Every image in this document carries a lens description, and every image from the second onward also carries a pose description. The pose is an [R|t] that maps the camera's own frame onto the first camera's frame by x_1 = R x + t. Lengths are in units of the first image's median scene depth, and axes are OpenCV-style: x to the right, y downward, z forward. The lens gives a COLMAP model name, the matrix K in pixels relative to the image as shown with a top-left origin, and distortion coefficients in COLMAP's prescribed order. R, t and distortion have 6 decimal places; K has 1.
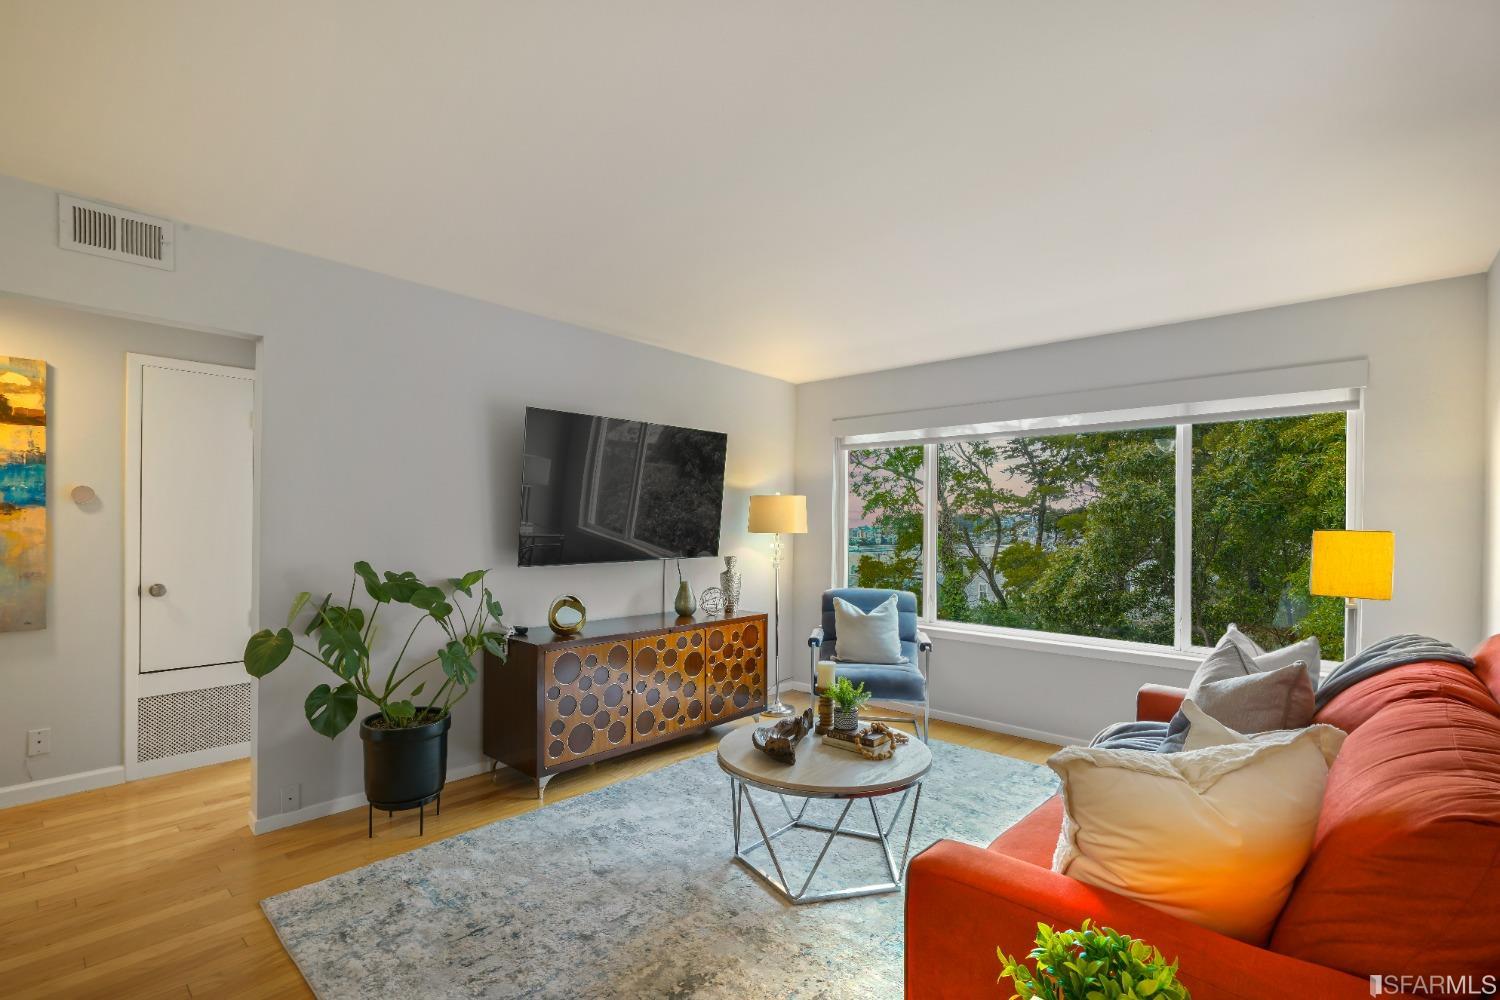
lens RADIAL K [[689.2, 0, 762.3], [0, 689.2, 527.8], [0, 0, 1]] dist [-0.005084, 0.002202]
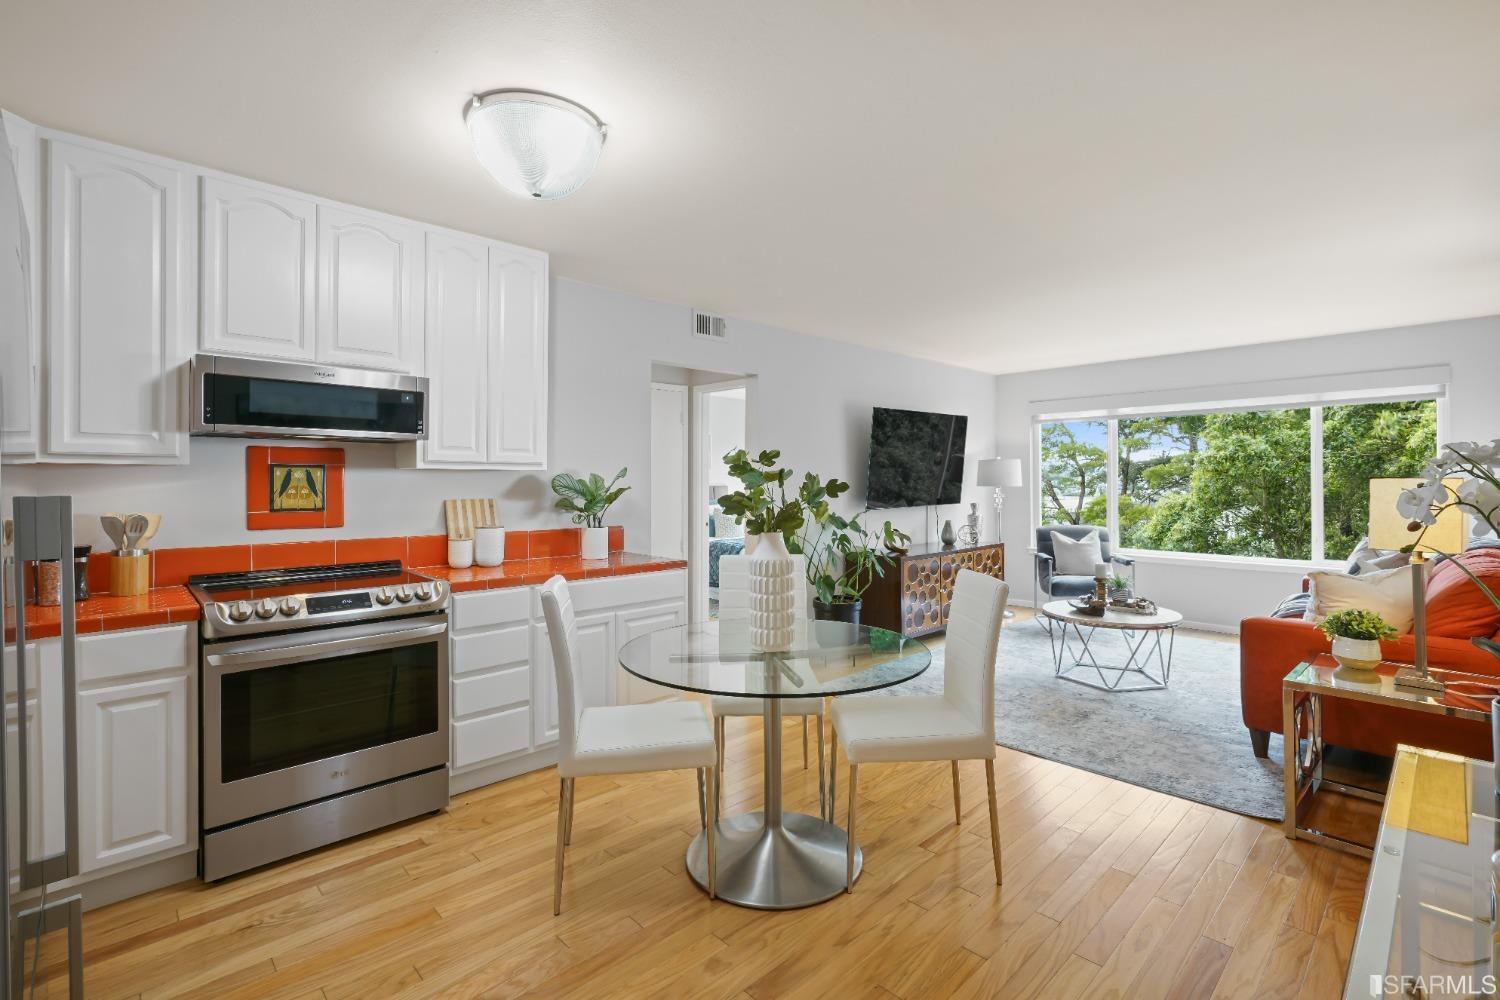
lens RADIAL K [[689.2, 0, 762.1], [0, 689.2, 476.1], [0, 0, 1]] dist [-0.005084, 0.002202]
pose [[0.996732, -0.015007, -0.079379, -0.371170], [0.014159, 0.999837, -0.011239, -0.004078], [0.079535, 0.010078, 0.996781, -0.452292]]
